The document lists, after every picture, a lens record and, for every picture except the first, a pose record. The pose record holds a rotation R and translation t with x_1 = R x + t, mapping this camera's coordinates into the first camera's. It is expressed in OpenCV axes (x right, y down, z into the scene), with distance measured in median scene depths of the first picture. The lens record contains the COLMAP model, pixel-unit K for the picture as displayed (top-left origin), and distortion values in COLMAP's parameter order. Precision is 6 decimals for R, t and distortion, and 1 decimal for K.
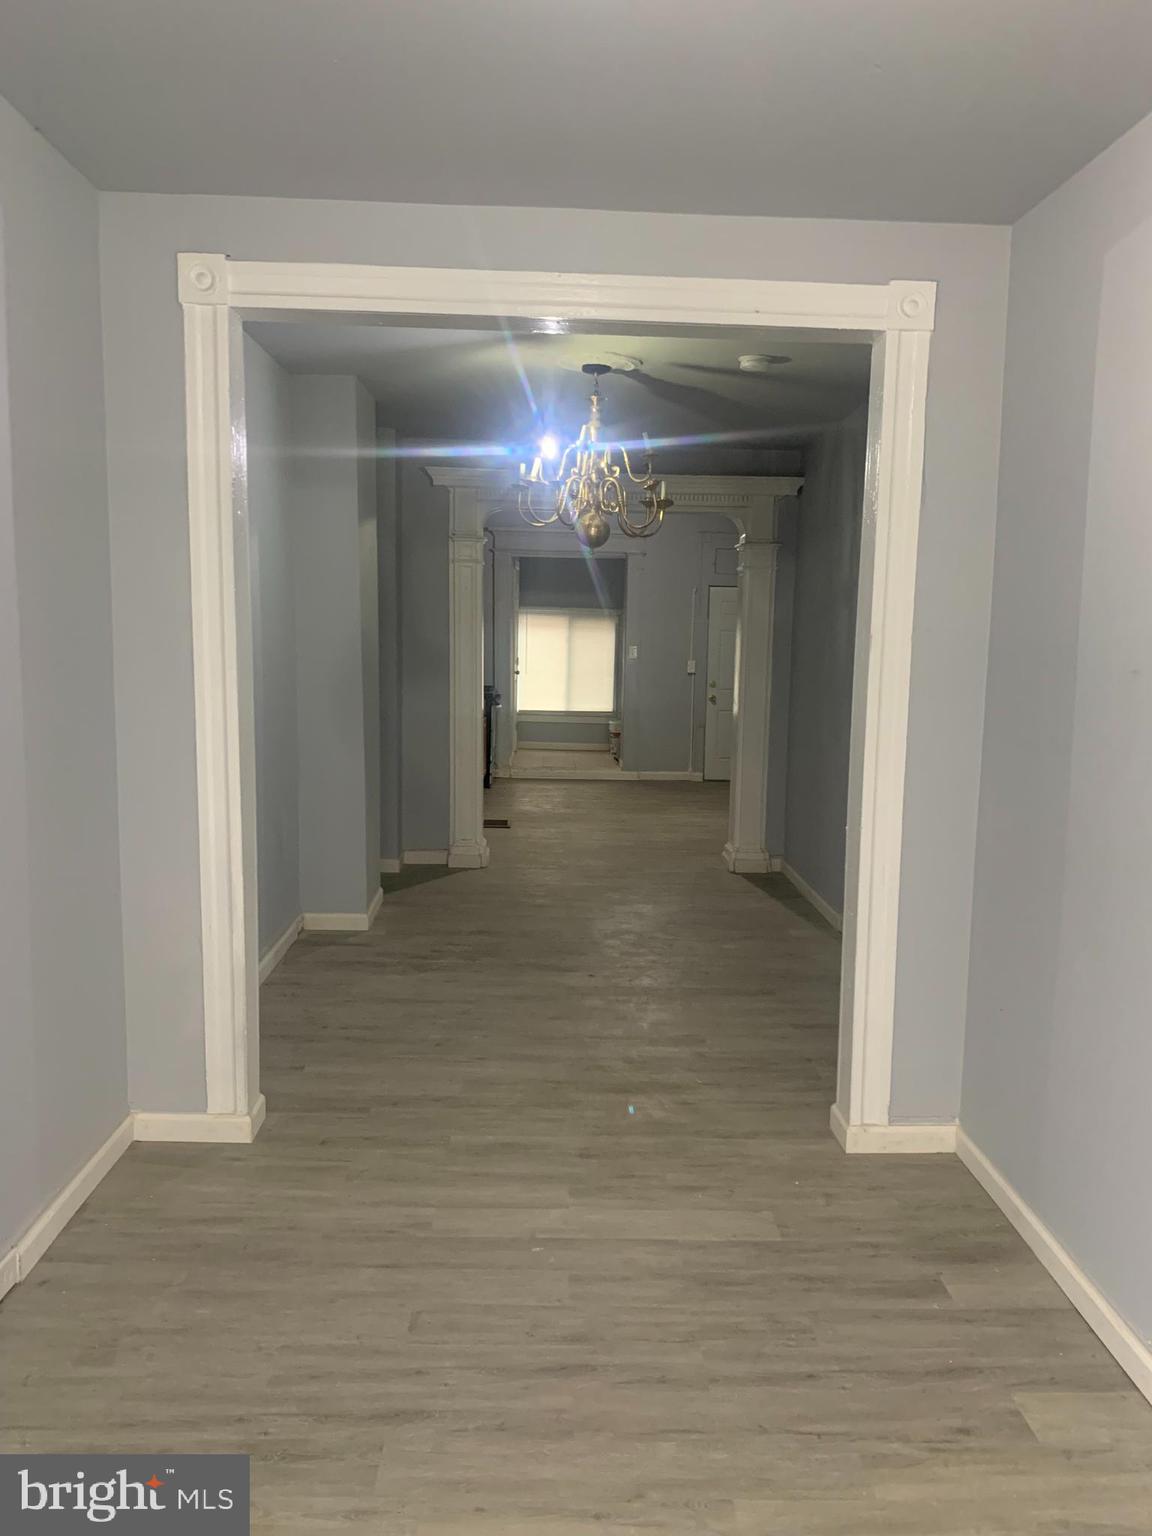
lens RADIAL K [[1167.2, 0, 575.7], [0, 1167.2, 767.8], [0, 0, 1]] dist [0.009861, -0.000589]
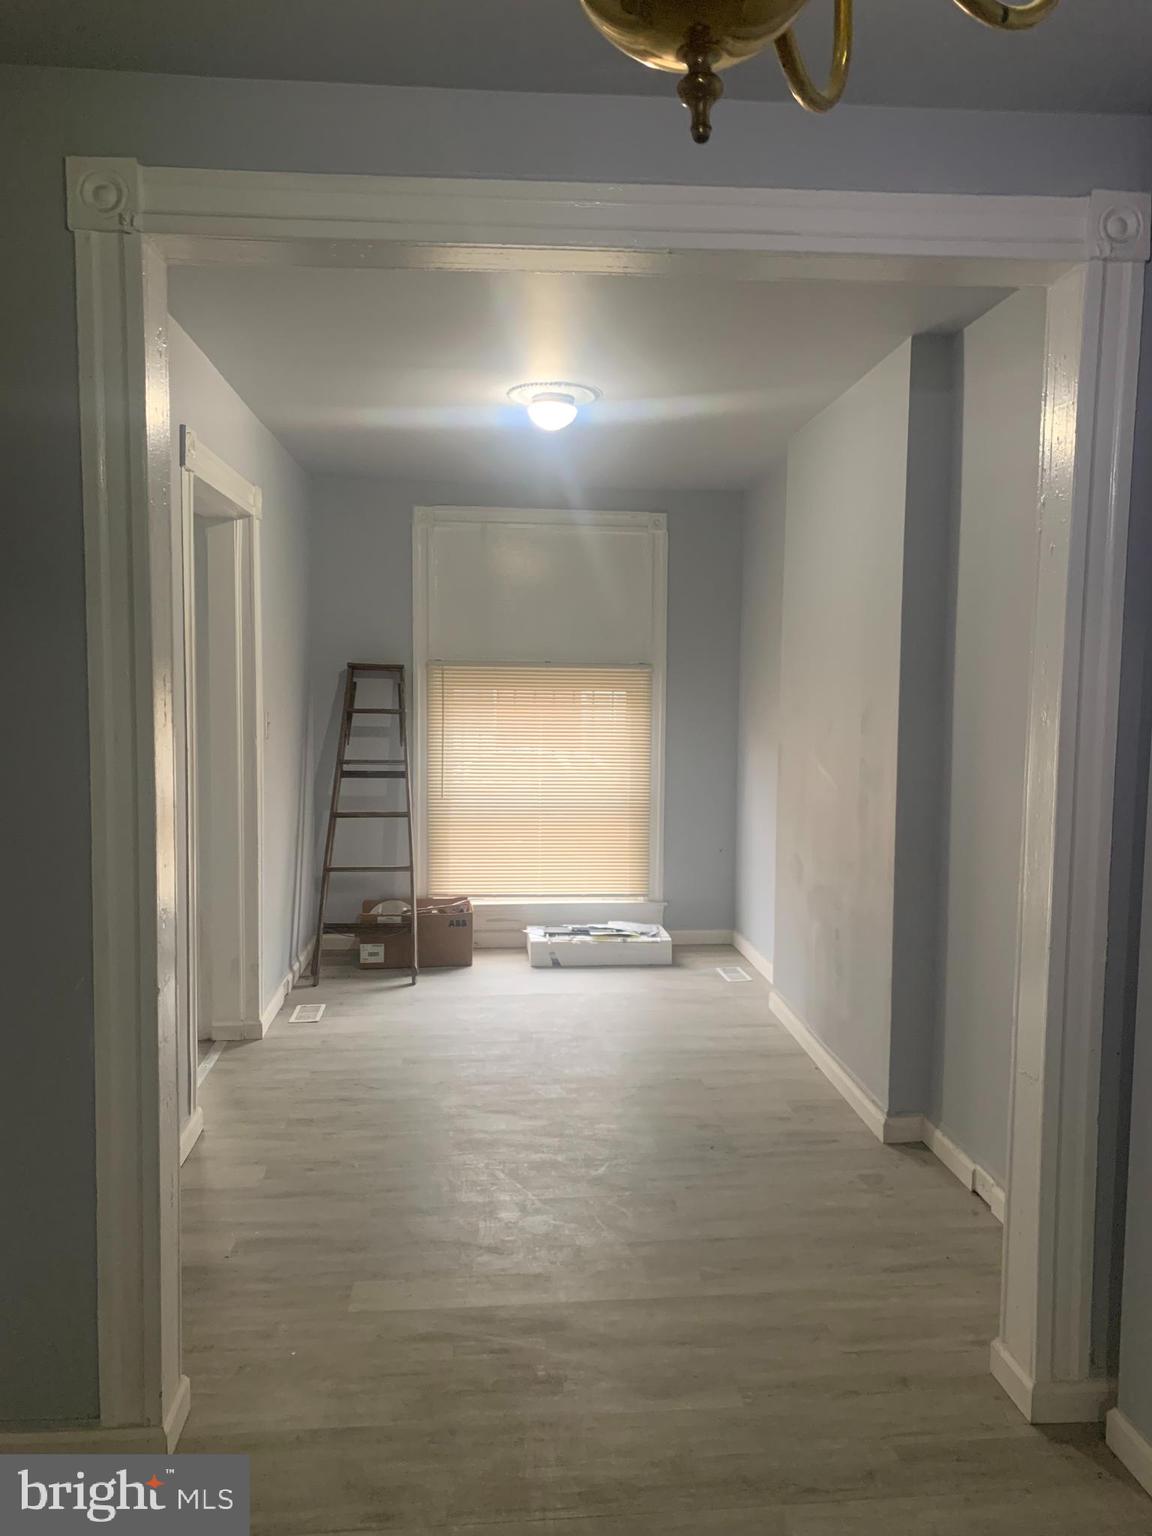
lens RADIAL K [[1167.2, 0, 574.0], [0, 1167.2, 766.5], [0, 0, 1]] dist [0.009861, -0.000589]
pose [[-0.998361, -0.017099, -0.054615, 0.052888], [-0.028121, 0.977736, 0.207948, -0.277134], [0.049843, 0.209143, -0.976614, 2.096411]]
